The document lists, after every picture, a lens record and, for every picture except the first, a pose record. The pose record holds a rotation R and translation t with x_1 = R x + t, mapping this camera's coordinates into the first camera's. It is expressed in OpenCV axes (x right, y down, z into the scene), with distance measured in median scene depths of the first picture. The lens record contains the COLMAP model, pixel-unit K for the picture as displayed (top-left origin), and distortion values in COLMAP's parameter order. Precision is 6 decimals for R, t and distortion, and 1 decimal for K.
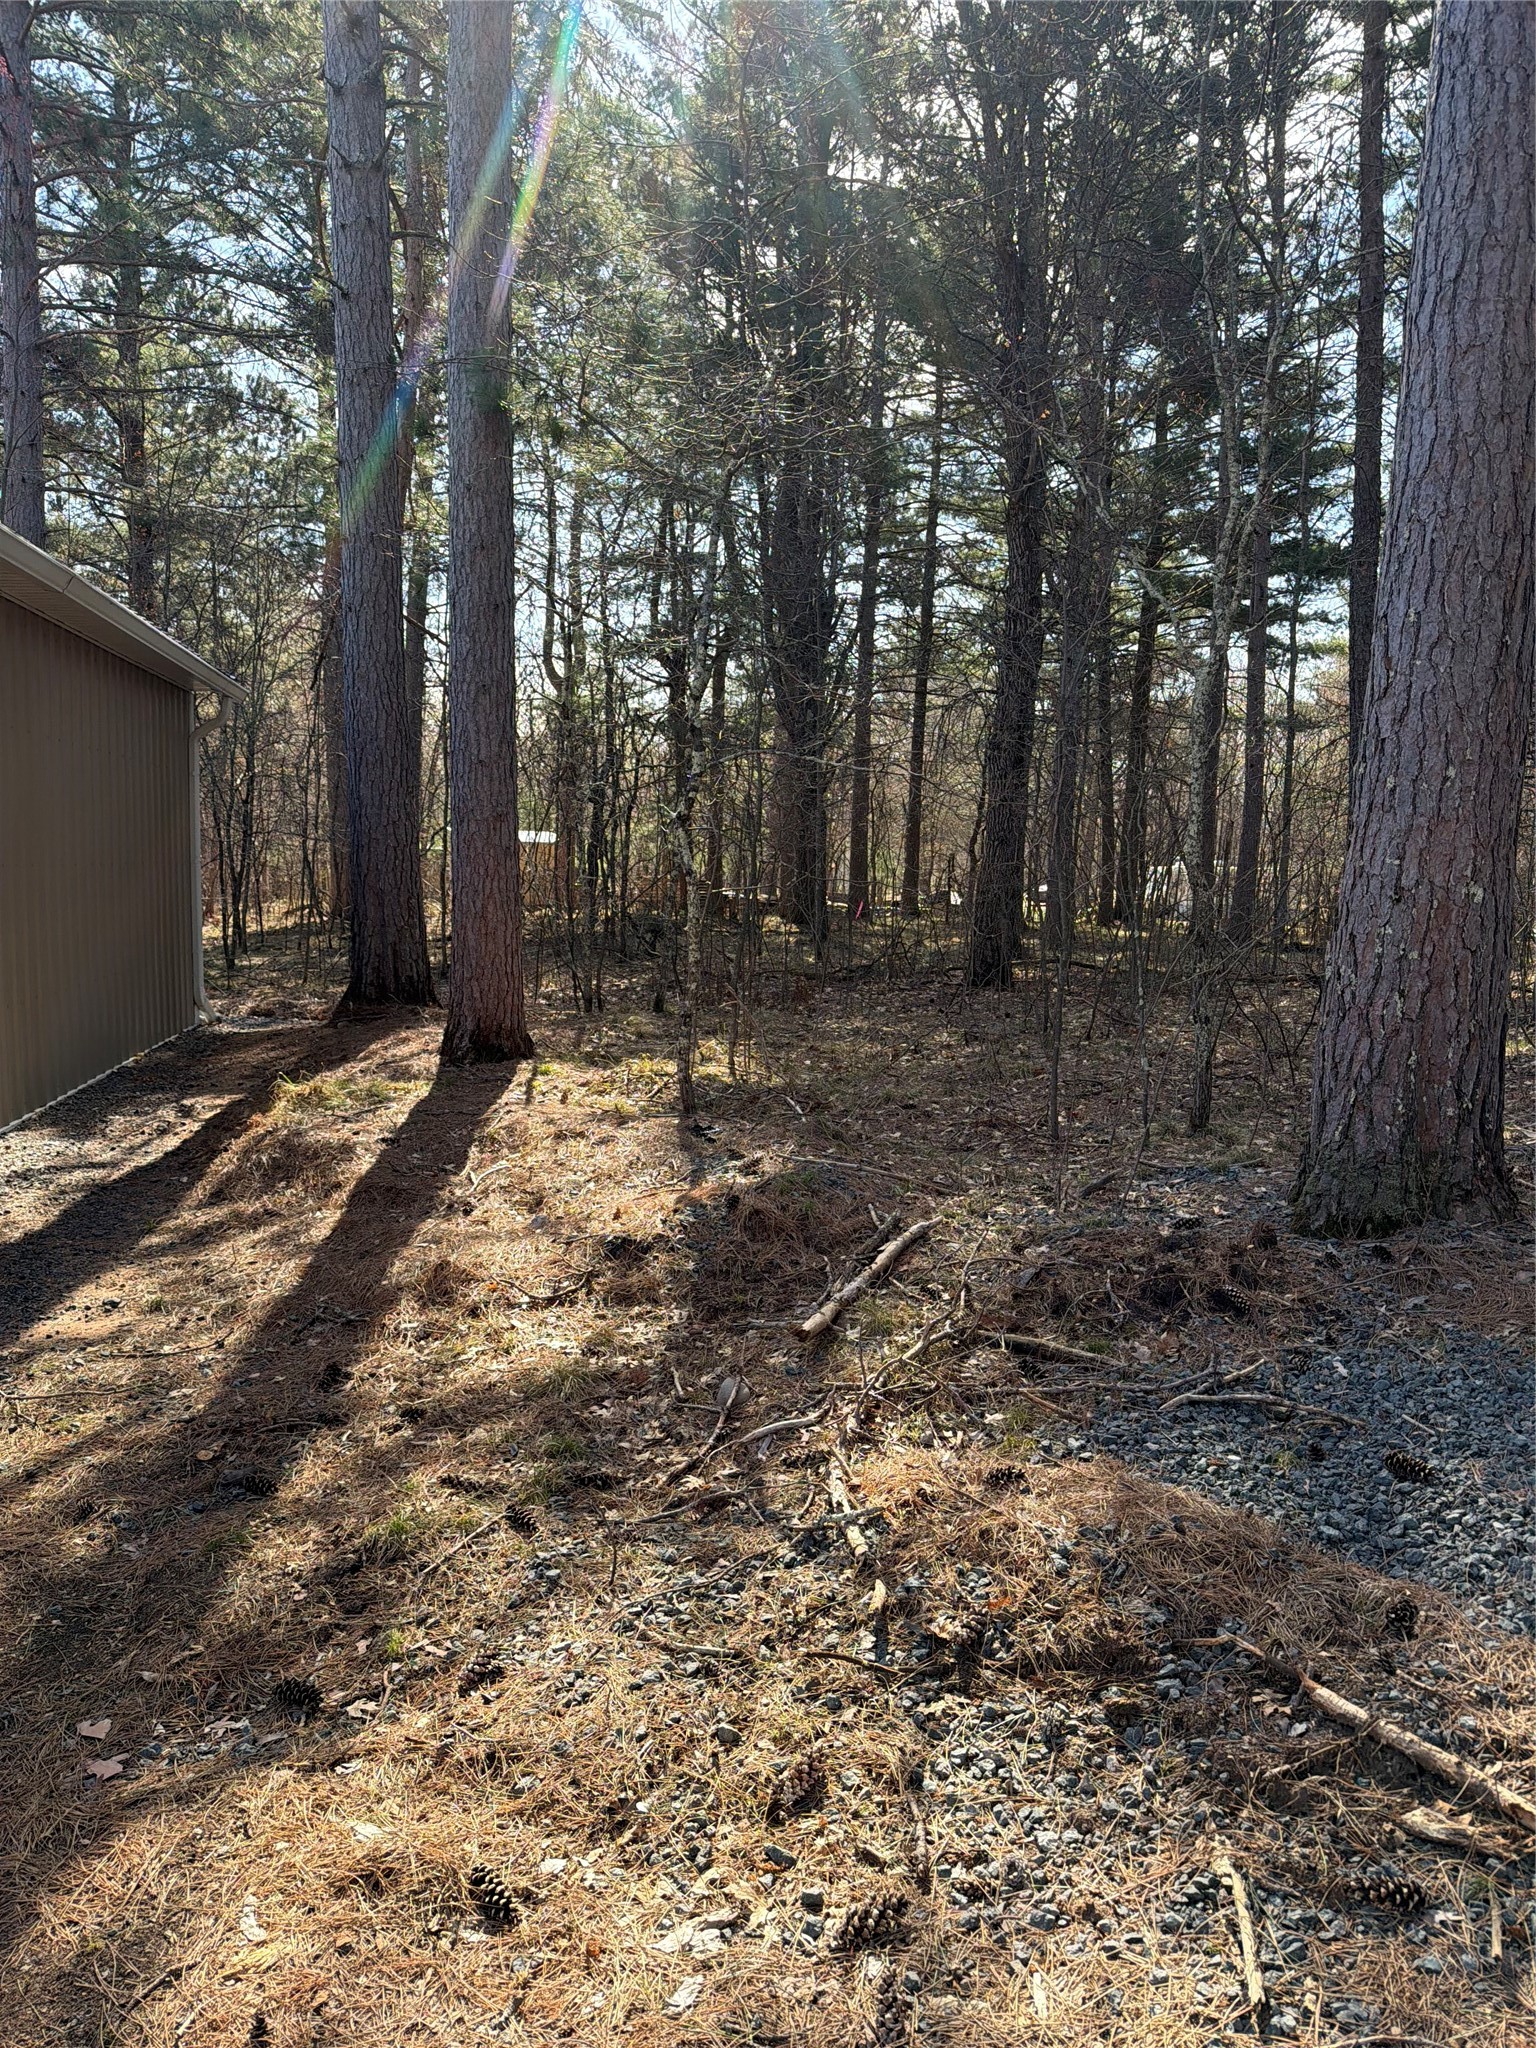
lens RADIAL K [[1459.8, 0, 769.7], [0, 1459.8, 1025.9], [0, 0, 1]] dist [0.020618, -0.004011]
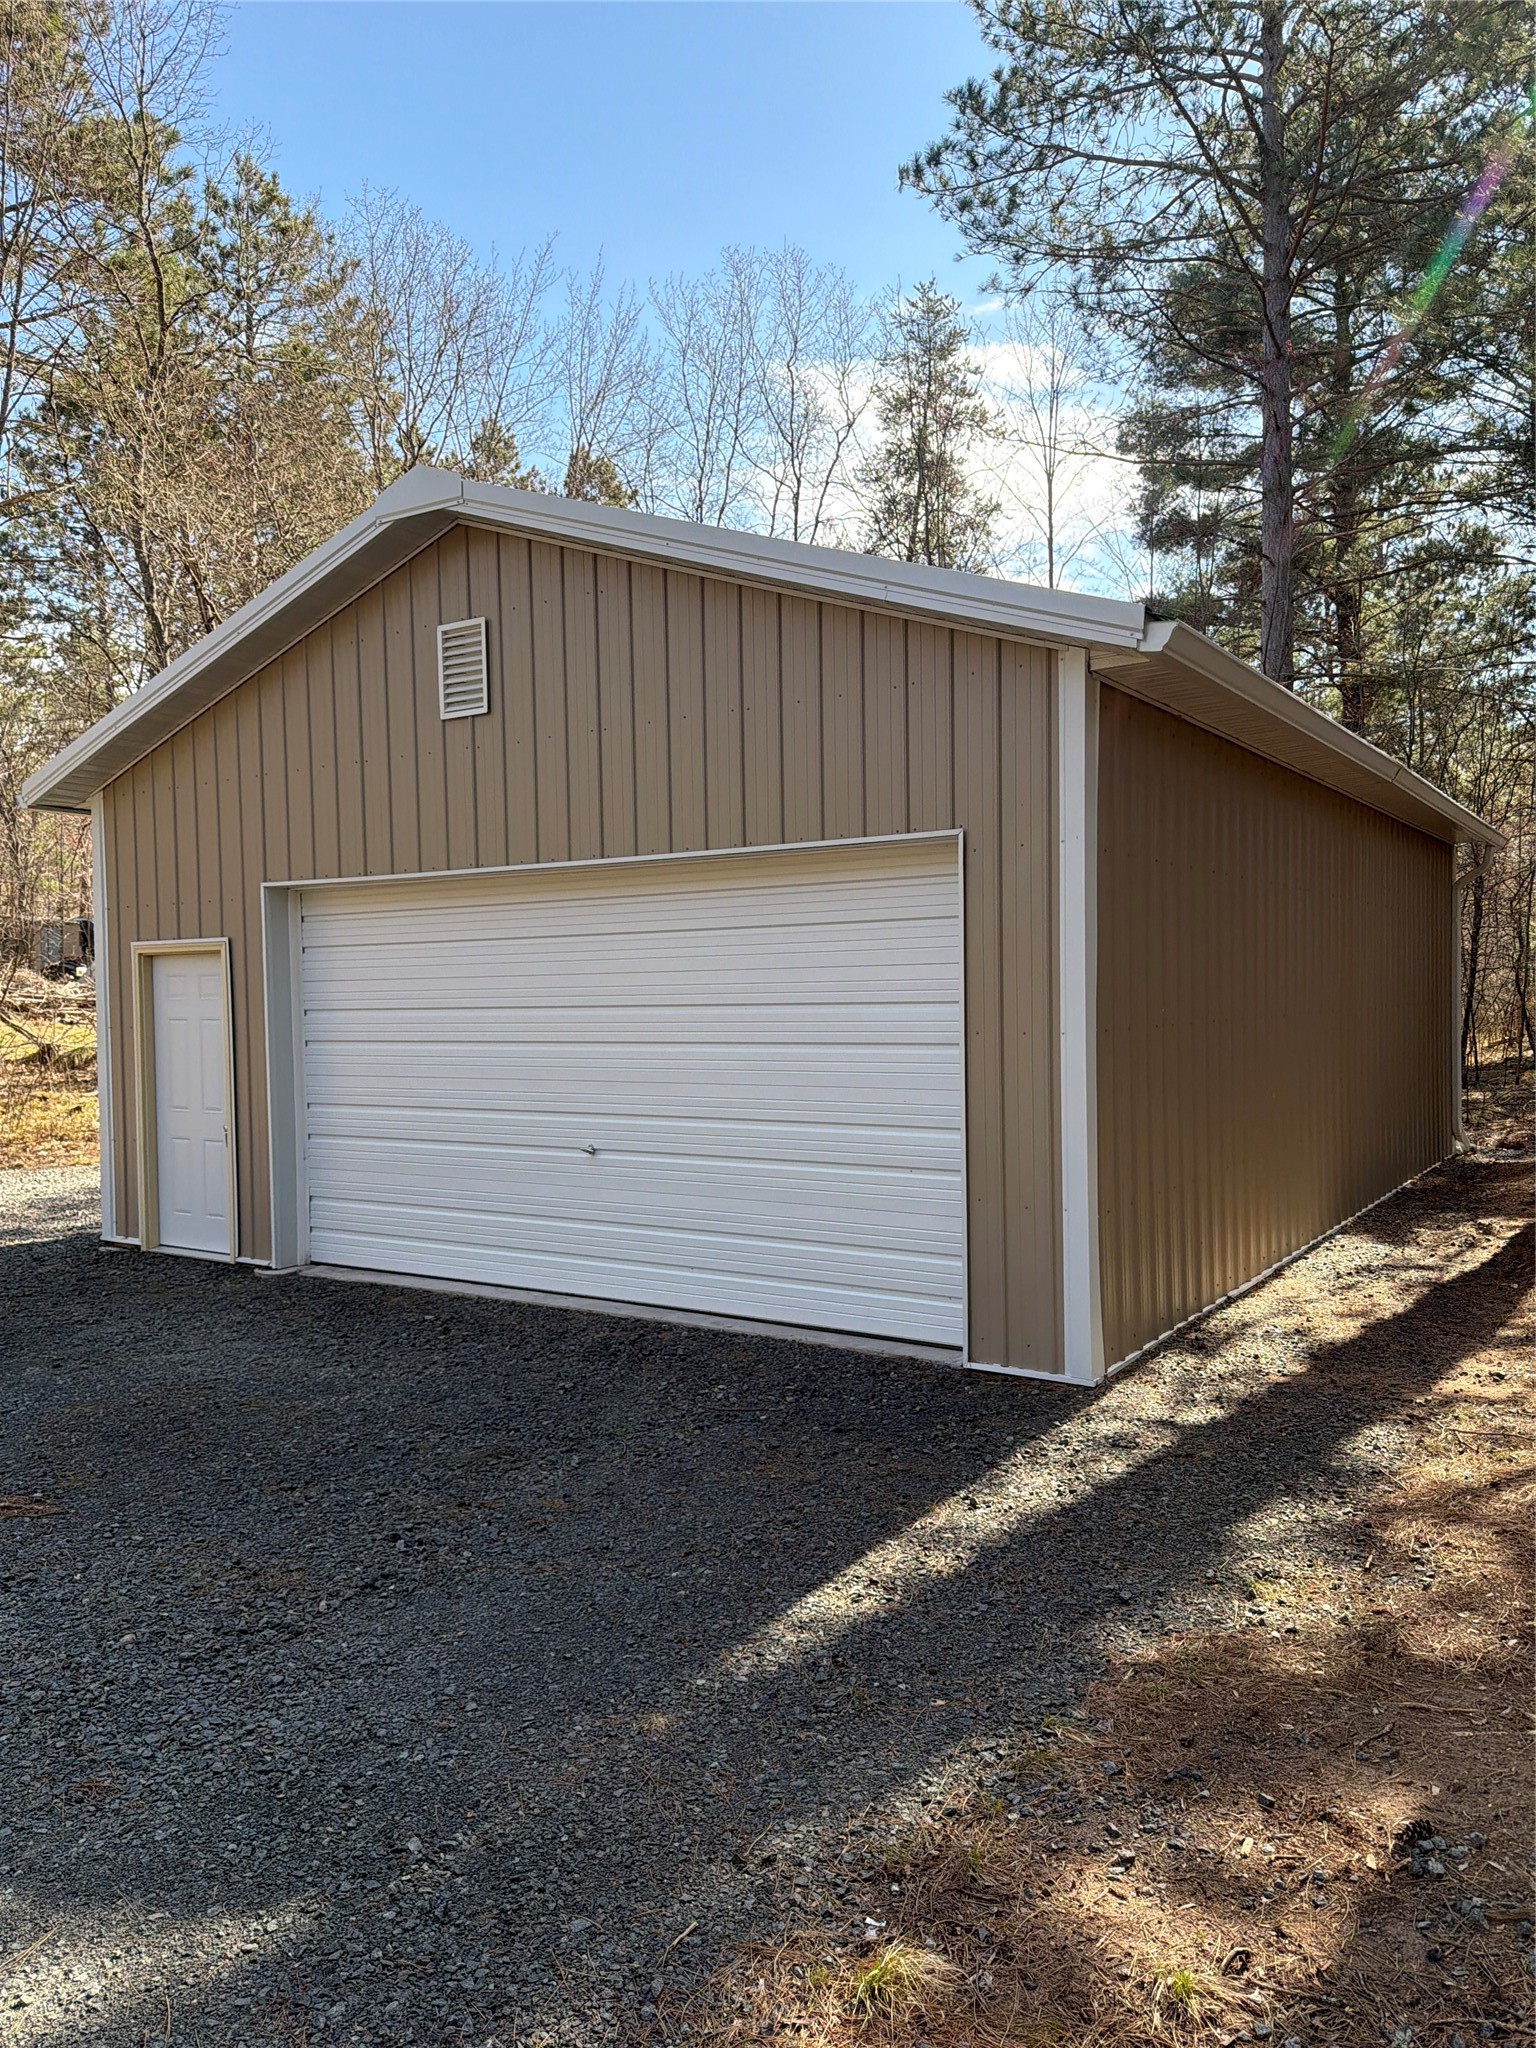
lens RADIAL K [[1459.8, 0, 789.2], [0, 1459.8, 1011.5], [0, 0, 1]] dist [0.020618, -0.004011]
pose [[0.730988, -0.031206, -0.681677, -0.029975], [-0.038894, 0.995425, -0.087277, 0.013629], [0.681281, 0.090311, 0.726429, -0.181903]]
